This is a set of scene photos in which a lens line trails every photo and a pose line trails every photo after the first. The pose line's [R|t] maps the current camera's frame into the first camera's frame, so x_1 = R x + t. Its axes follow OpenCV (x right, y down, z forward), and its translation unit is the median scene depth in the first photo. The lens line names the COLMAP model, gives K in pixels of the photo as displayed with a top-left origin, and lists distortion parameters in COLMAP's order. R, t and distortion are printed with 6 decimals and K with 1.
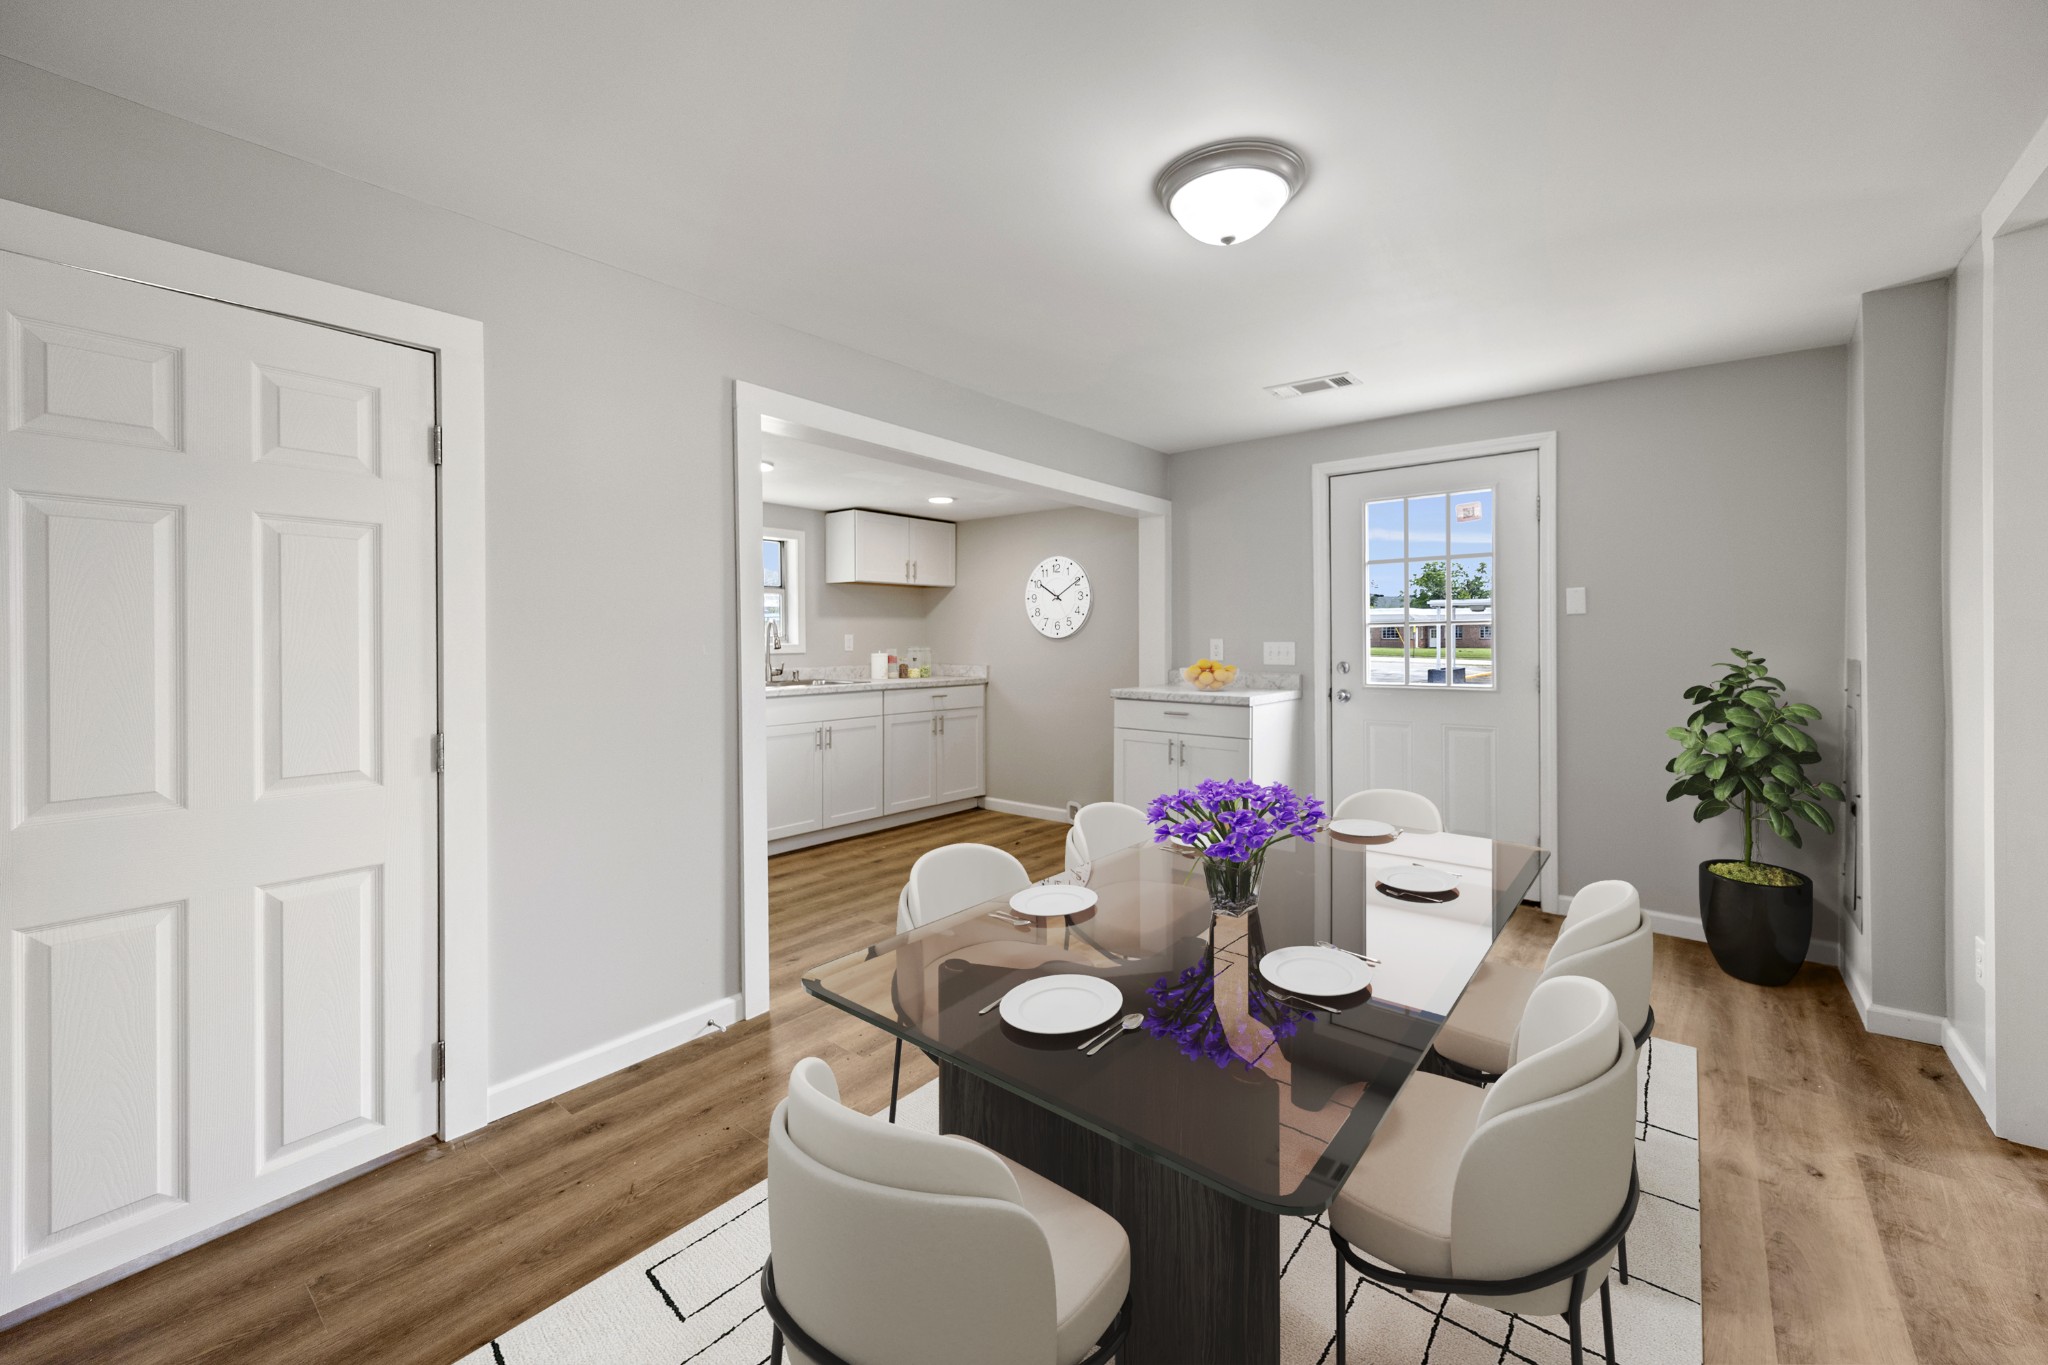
lens RADIAL K [[810.0, 0, 1022.0], [0, 810.0, 641.7], [0, 0, 1]] dist [0.008360, 0.000055]
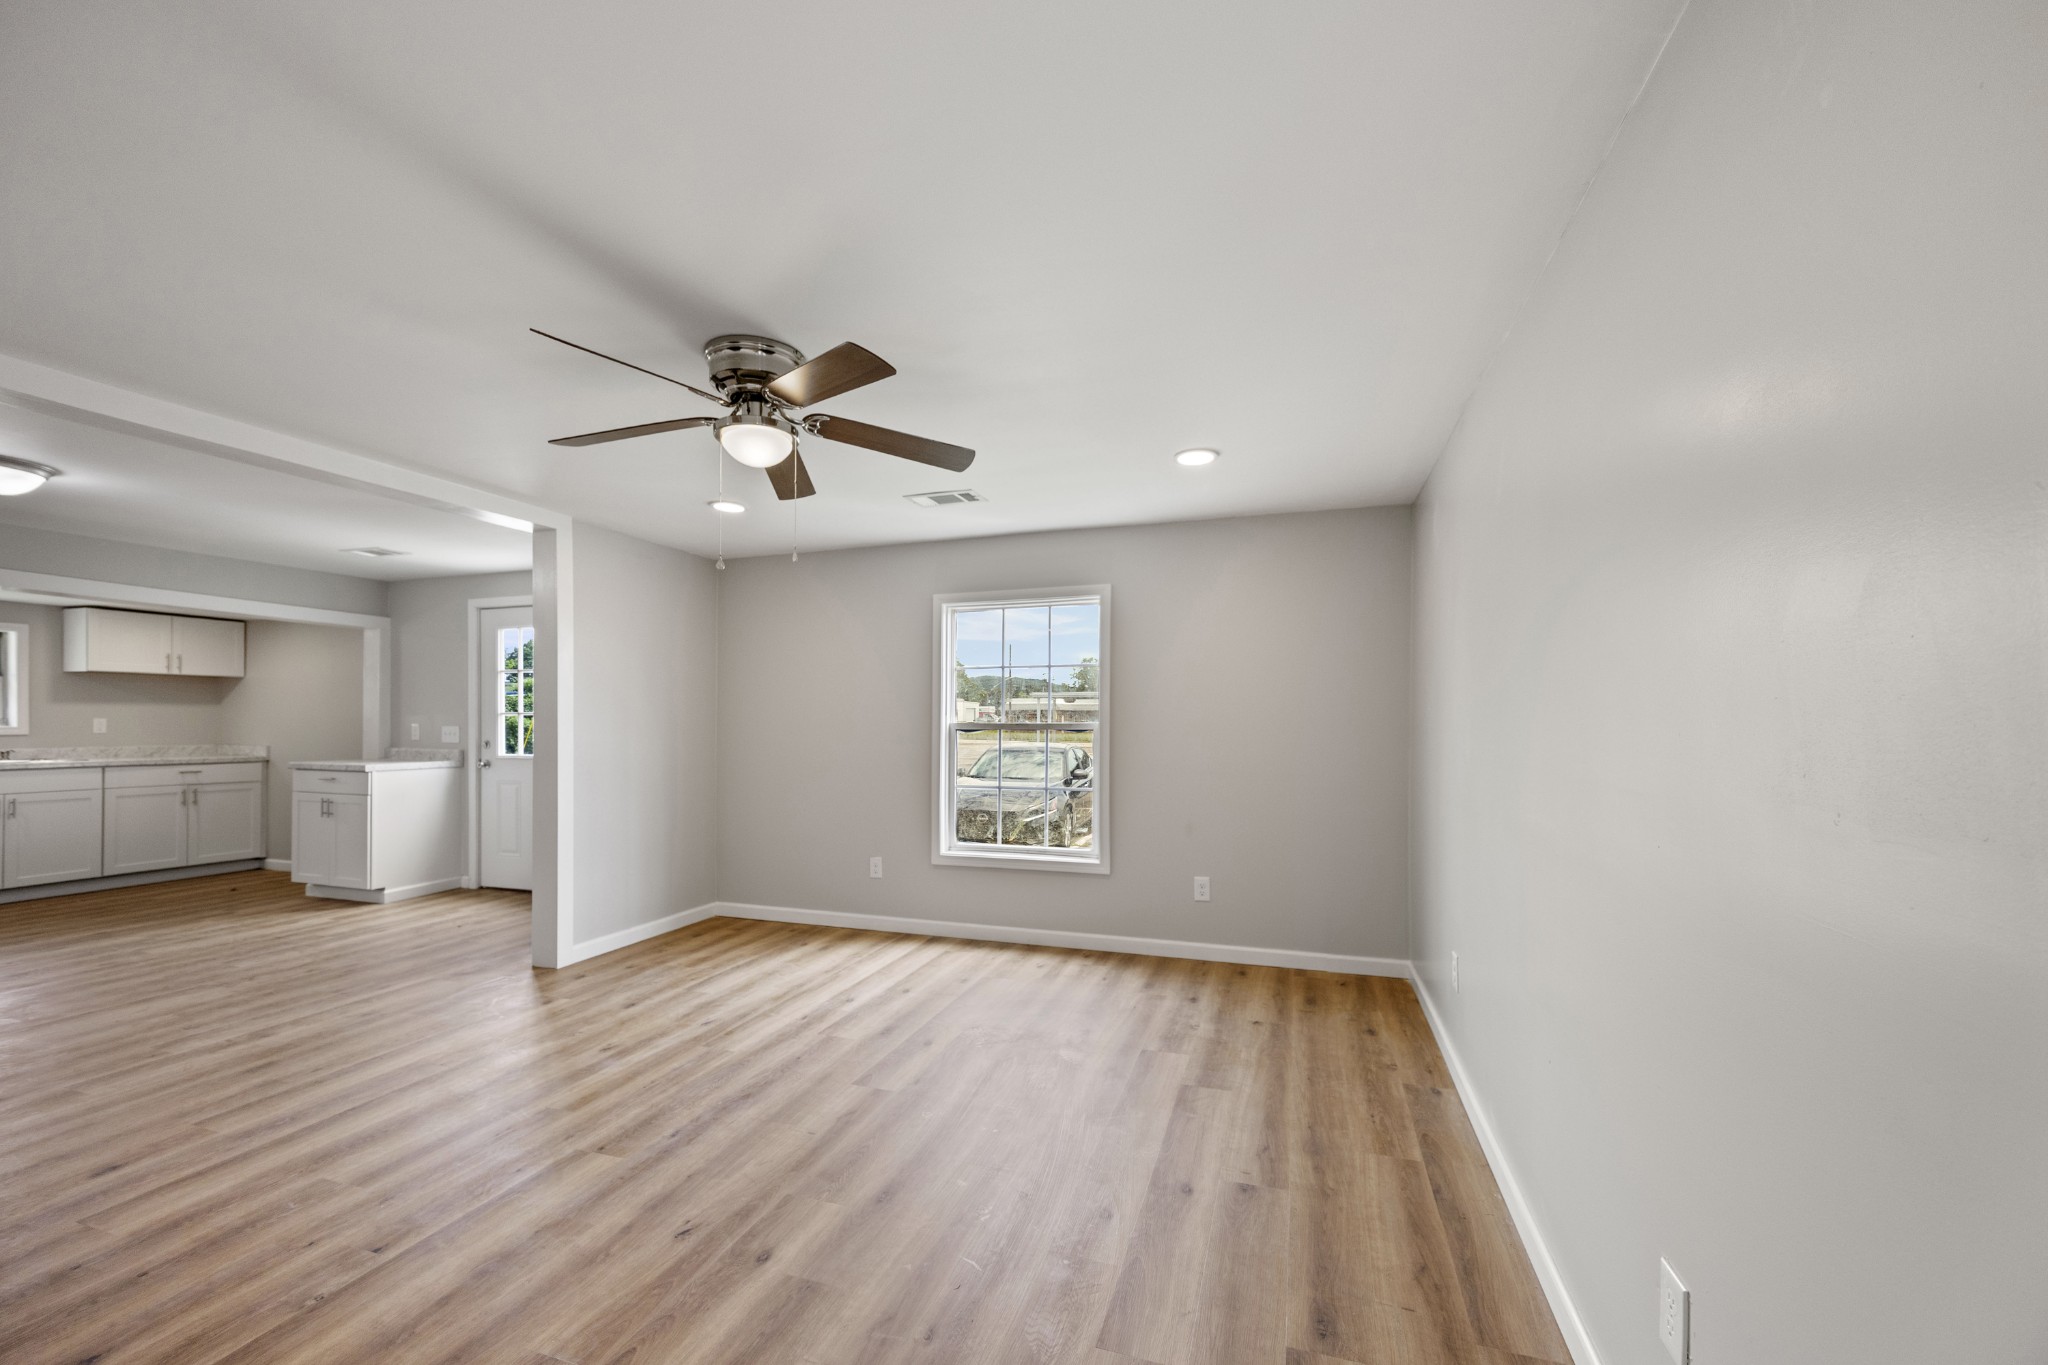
lens RADIAL K [[793.4, 0, 1057.3], [0, 793.4, 718.6], [0, 0, 1]] dist [-0.001470, -0.000202]
pose [[0.925810, 0.005878, 0.377944, 0.622838], [-0.002847, 0.999959, -0.008578, -0.003235], [-0.377979, 0.006866, 0.925789, -0.523377]]
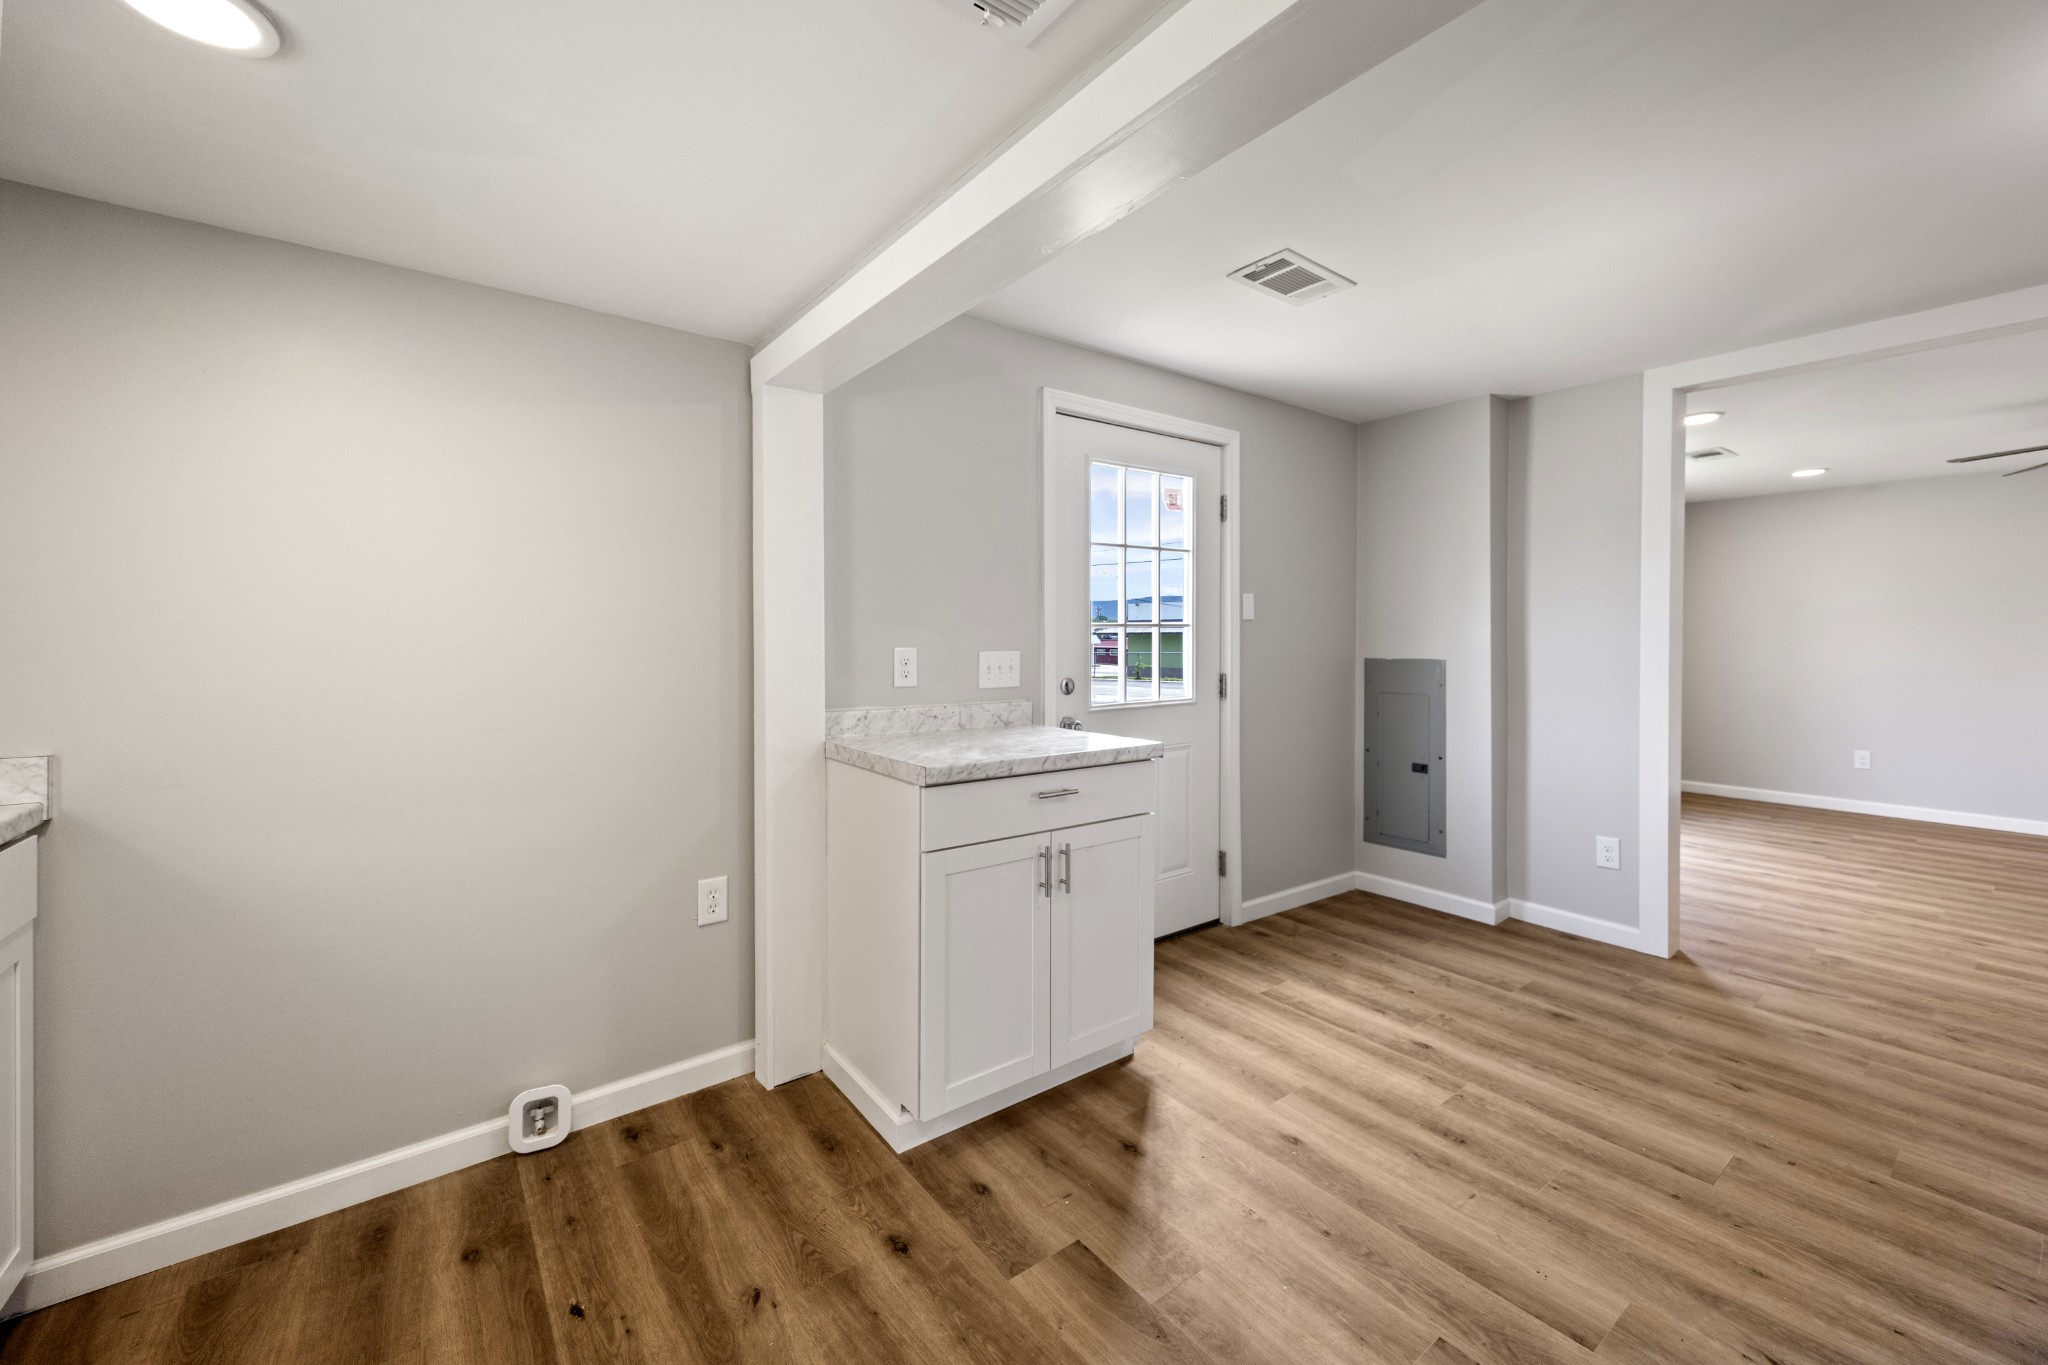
lens RADIAL K [[810.0, 0, 1022.0], [0, 810.0, 641.7], [0, 0, 1]] dist [0.008360, 0.000055]
pose [[0.241031, -0.005479, 0.970502, -0.240200], [0.001653, 0.999985, 0.005234, -0.008466], [-0.970516, 0.000343, 0.241036, 0.679876]]
